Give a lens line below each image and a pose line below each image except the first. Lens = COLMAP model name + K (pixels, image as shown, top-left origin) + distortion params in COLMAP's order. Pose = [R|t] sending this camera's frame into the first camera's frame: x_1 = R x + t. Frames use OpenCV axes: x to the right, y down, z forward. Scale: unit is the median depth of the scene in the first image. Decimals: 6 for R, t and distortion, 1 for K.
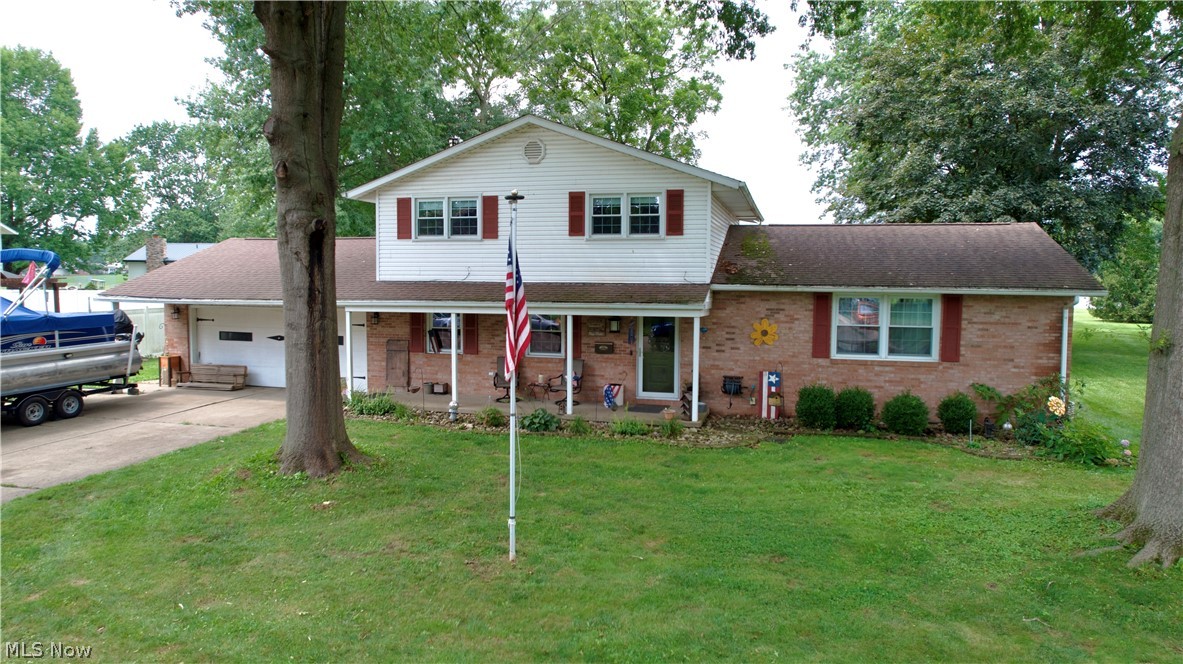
lens RADIAL K [[754.2, 0, 593.4], [0, 754.2, 327.8], [0, 0, 1]] dist [-0.062728, 0.053463]
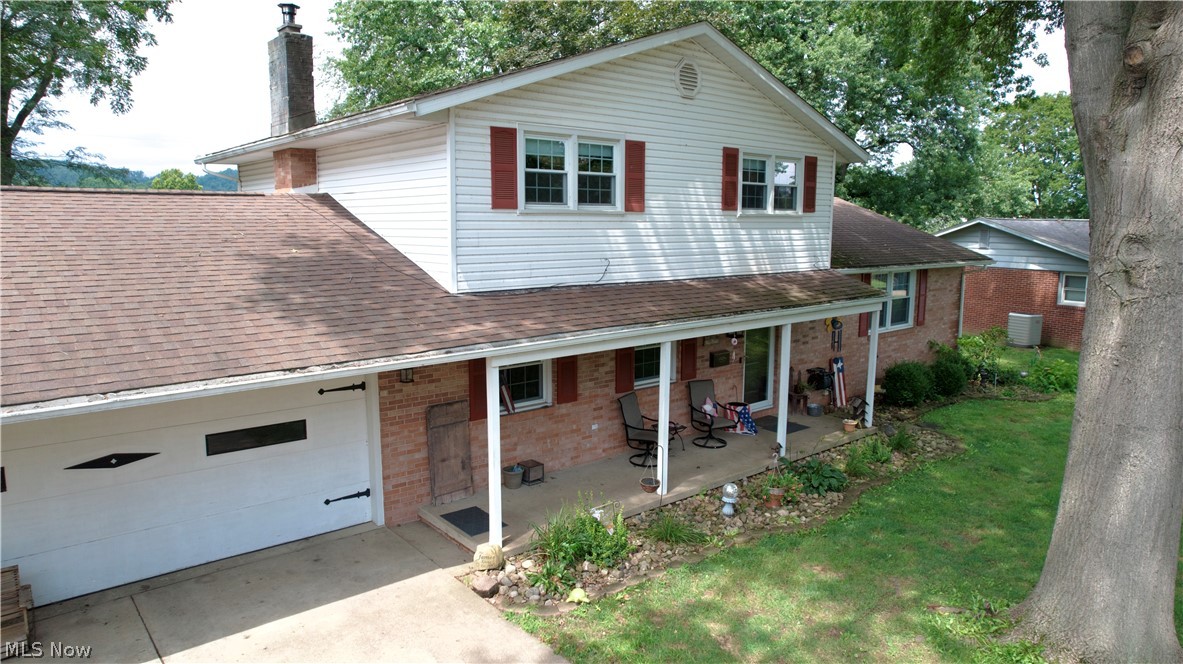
lens RADIAL K [[754.2, 0, 592.3], [0, 754.2, 331.2], [0, 0, 1]] dist [-0.062728, 0.053463]
pose [[0.571483, -0.123894, 0.811207, -0.707595], [0.055424, 0.992107, 0.112477, -0.098510], [-0.818740, -0.019318, 0.573840, 0.716349]]
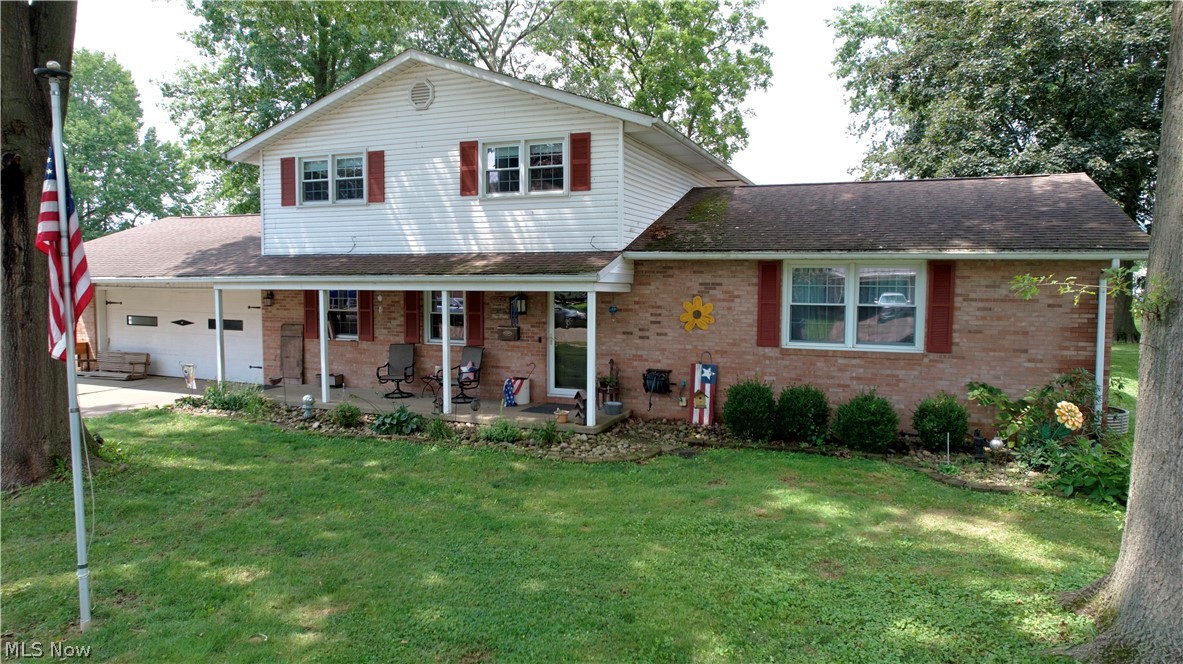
lens RADIAL K [[754.2, 0, 590.8], [0, 754.2, 331.1], [0, 0, 1]] dist [-0.062728, 0.053463]
pose [[0.992280, 0.005226, -0.123906, 0.216509], [-0.004642, 0.999977, 0.004997, 0.020925], [0.123929, -0.004384, 0.992281, 0.213633]]
